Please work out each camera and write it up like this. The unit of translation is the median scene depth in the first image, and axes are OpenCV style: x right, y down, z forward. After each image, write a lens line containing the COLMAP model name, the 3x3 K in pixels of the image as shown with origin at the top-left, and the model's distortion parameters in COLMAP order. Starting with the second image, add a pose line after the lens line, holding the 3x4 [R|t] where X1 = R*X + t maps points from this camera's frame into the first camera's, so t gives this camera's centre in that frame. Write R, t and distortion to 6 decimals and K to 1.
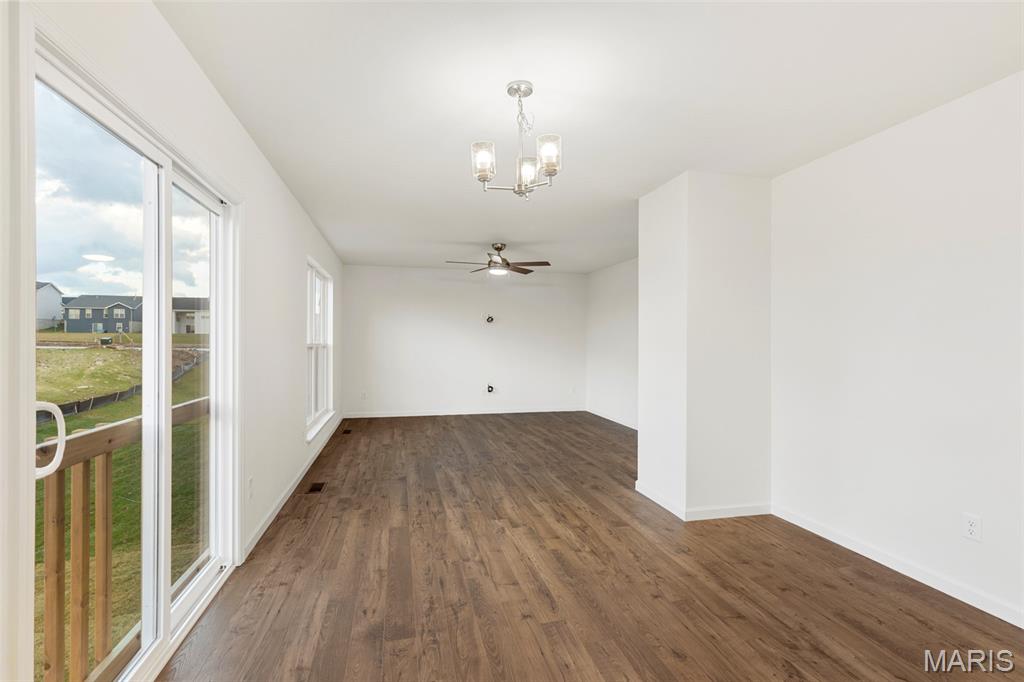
lens RADIAL K [[459.0, 0, 500.4], [0, 459.0, 346.7], [0, 0, 1]] dist [0.001320, 0.000012]
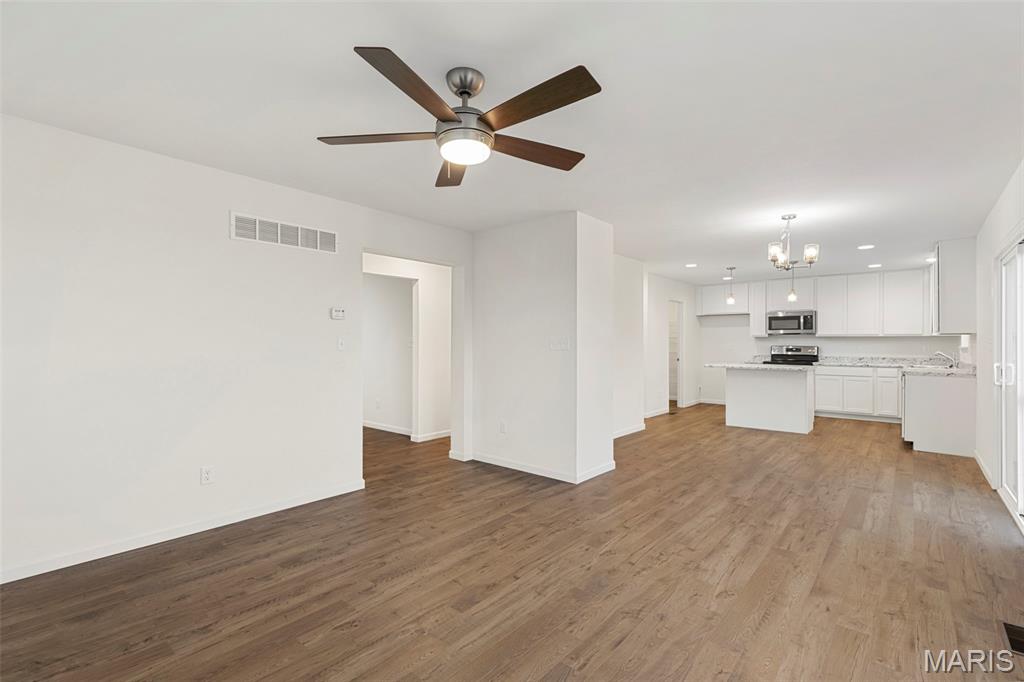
lens RADIAL K [[463.0, 0, 512.0], [0, 463.0, 341.0], [0, 0, 1]] dist [0.002252, 0.000124]
pose [[-0.597357, -0.002191, 0.801973, -0.515278], [0.004749, 0.999969, 0.006269, -0.029022], [-0.801961, 0.007553, -0.597328, 1.906861]]
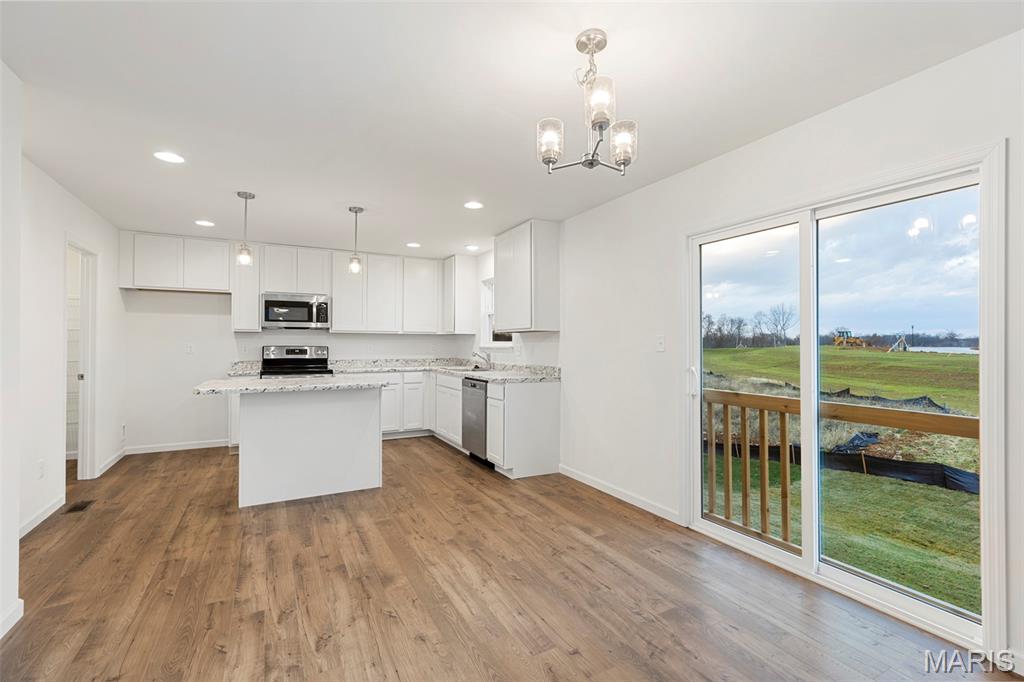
lens RADIAL K [[463.0, 0, 512.0], [0, 463.0, 341.0], [0, 0, 1]] dist [0.002252, 0.000124]
pose [[-0.965190, -0.008237, -0.261419, 0.242365], [-0.009421, 0.999950, 0.003273, -0.011318], [0.261379, 0.005622, -0.965220, 1.072514]]
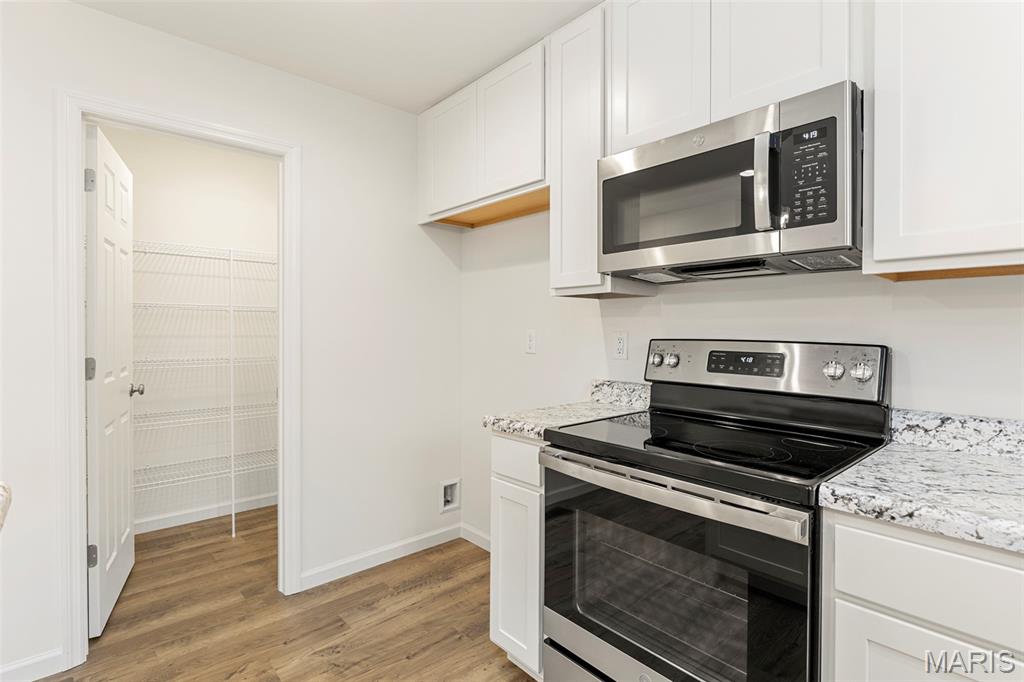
lens RADIAL K [[486.2, 0, 510.0], [0, 486.2, 331.0], [0, 0, 1]] dist [-0.032716, -0.000230]
pose [[-0.494526, -0.006015, 0.869142, 0.272072], [0.003953, 0.999950, 0.009170, 0.005946], [-0.869154, 0.007971, -0.494477, -0.327104]]
